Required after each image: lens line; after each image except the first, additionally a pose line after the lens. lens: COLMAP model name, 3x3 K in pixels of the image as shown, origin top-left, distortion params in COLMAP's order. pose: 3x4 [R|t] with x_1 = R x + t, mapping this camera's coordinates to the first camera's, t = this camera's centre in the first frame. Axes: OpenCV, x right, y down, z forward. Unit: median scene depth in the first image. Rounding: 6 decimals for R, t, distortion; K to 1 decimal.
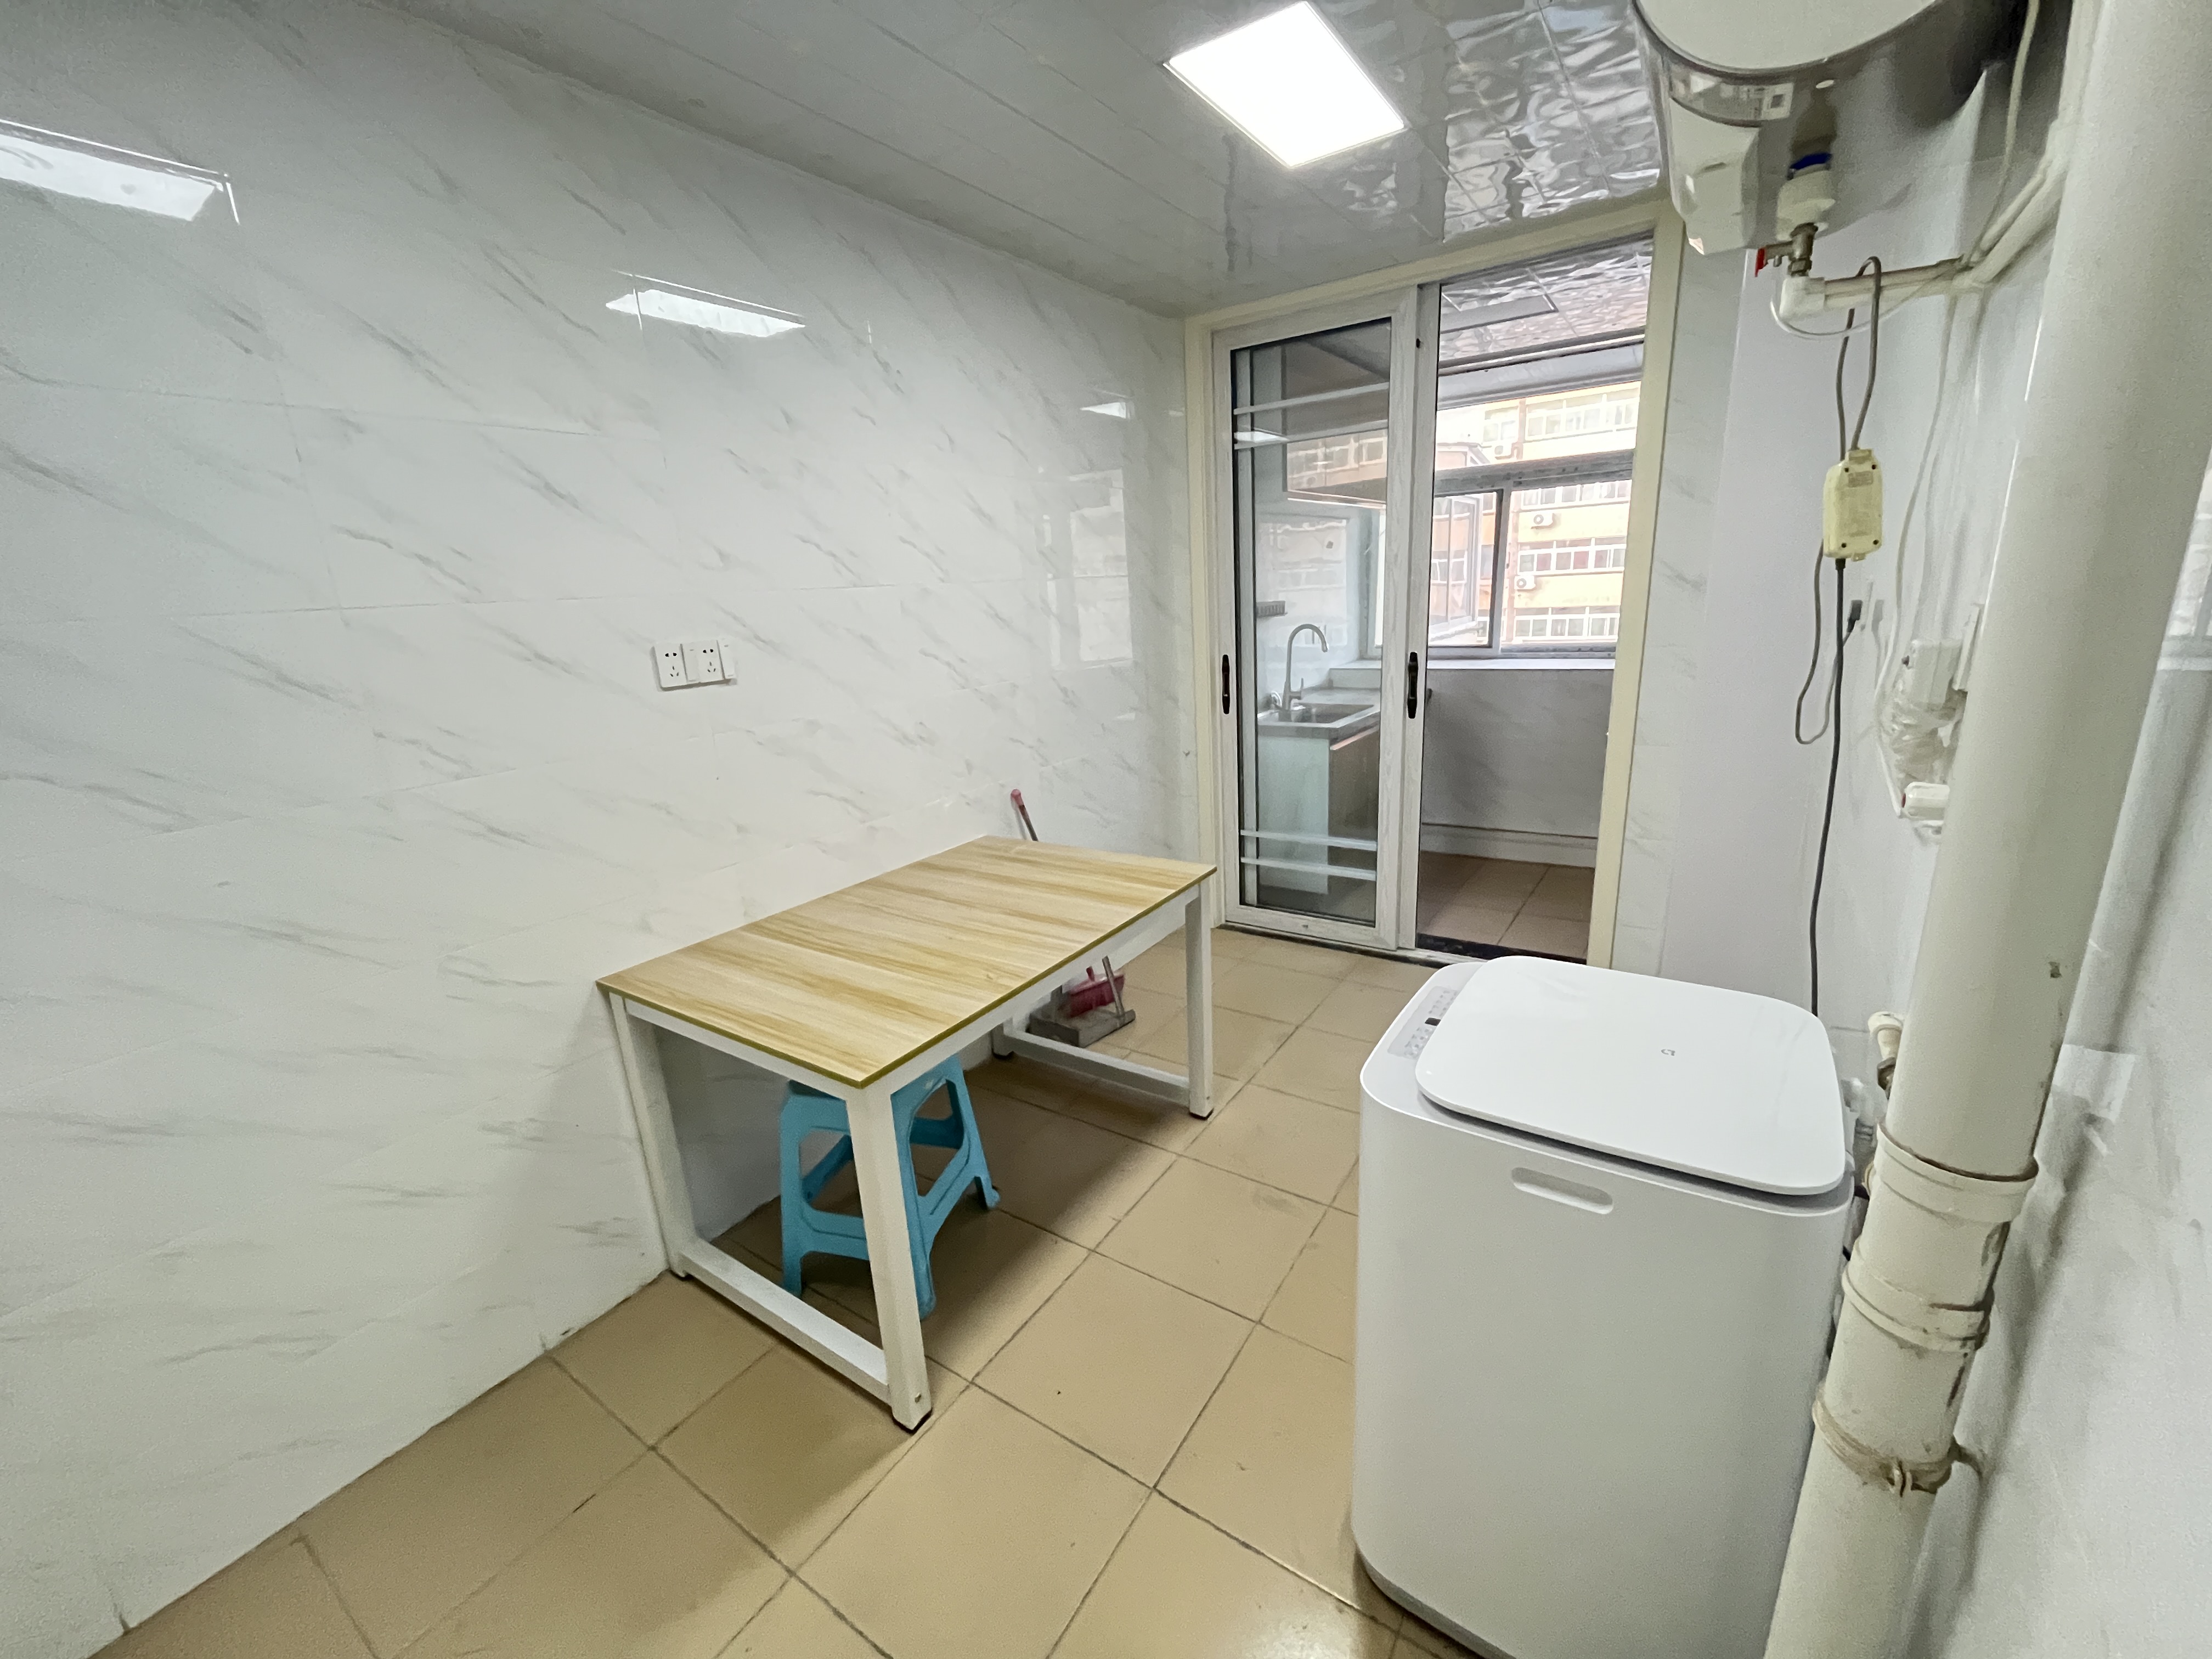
lens RADIAL K [[890.0, 0, 1116.8], [0, 890.0, 829.3], [0, 0, 1]] dist [-0.010261, -0.000488]
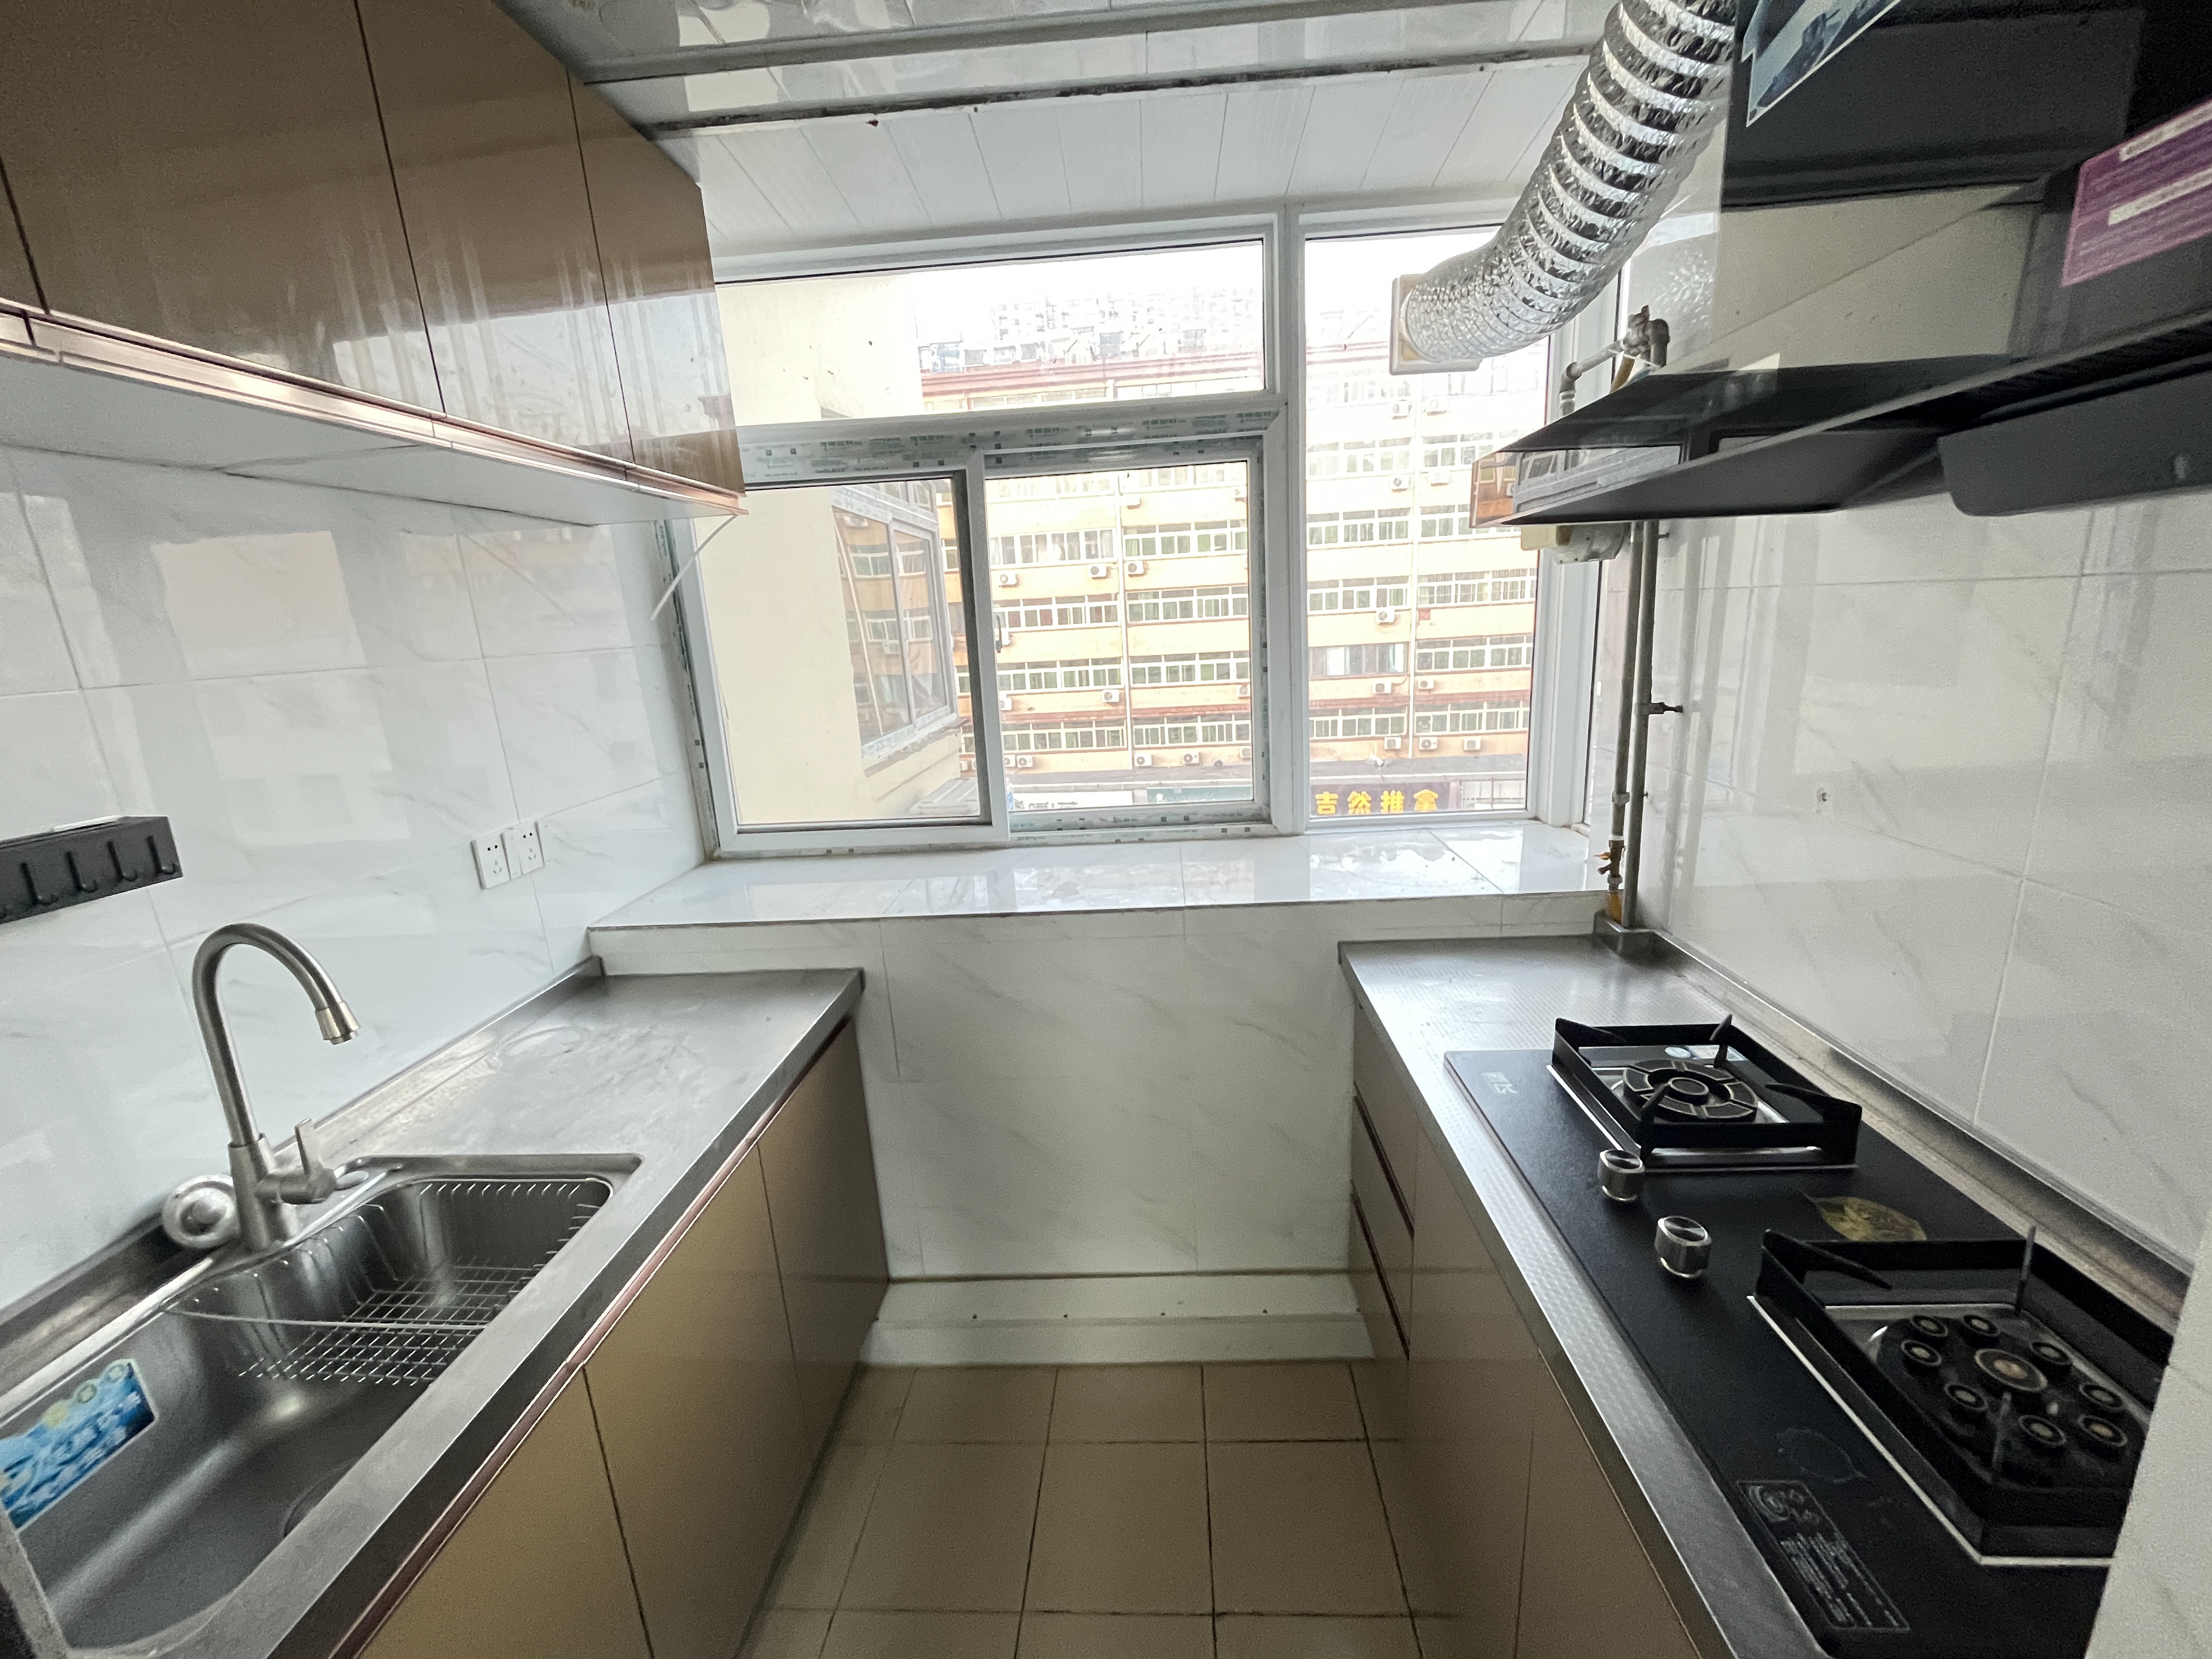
lens RADIAL K [[890.0, 0, 1116.8], [0, 890.0, 829.3], [0, 0, 1]] dist [-0.010261, -0.000488]
pose [[0.854108, -0.112822, 0.507711, 0.249218], [0.142191, 0.989651, -0.019287, -0.184954], [-0.500281, 0.088665, 0.861311, 0.582271]]
